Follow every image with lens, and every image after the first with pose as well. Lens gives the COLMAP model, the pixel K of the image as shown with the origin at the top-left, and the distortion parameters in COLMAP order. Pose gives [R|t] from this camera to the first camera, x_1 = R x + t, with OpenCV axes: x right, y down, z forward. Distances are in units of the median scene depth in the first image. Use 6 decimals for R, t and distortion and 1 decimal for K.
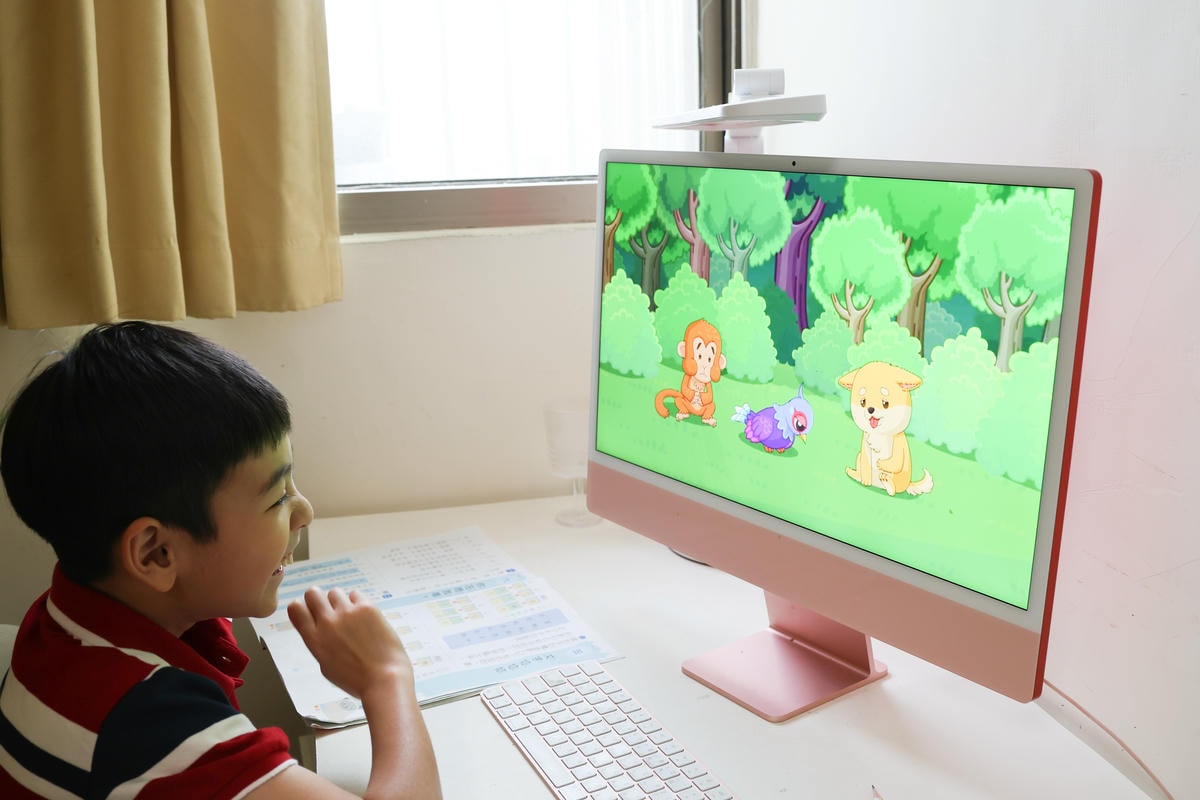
lens RADIAL K [[1180.6, 0, 596.8], [0, 1180.6, 391.2], [0, 0, 1]] dist [-0.063612, 0.000000]
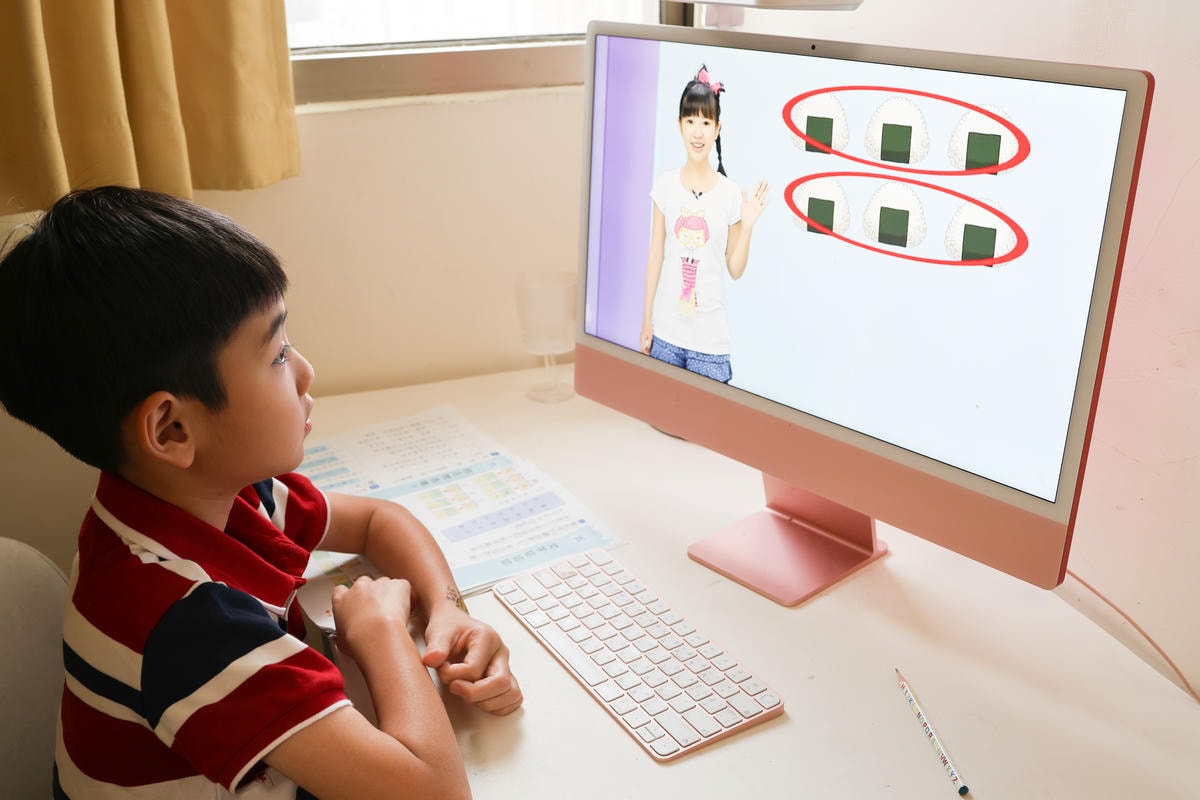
lens RADIAL K [[1180.6, 0, 603.0], [0, 1180.6, 388.2], [0, 0, 1]] dist [-0.063612, 0.000000]
pose [[0.994765, -0.029385, 0.097869, -0.089335], [0.015598, 0.990204, 0.138756, -0.043705], [-0.100988, -0.136503, 0.985479, 0.026928]]
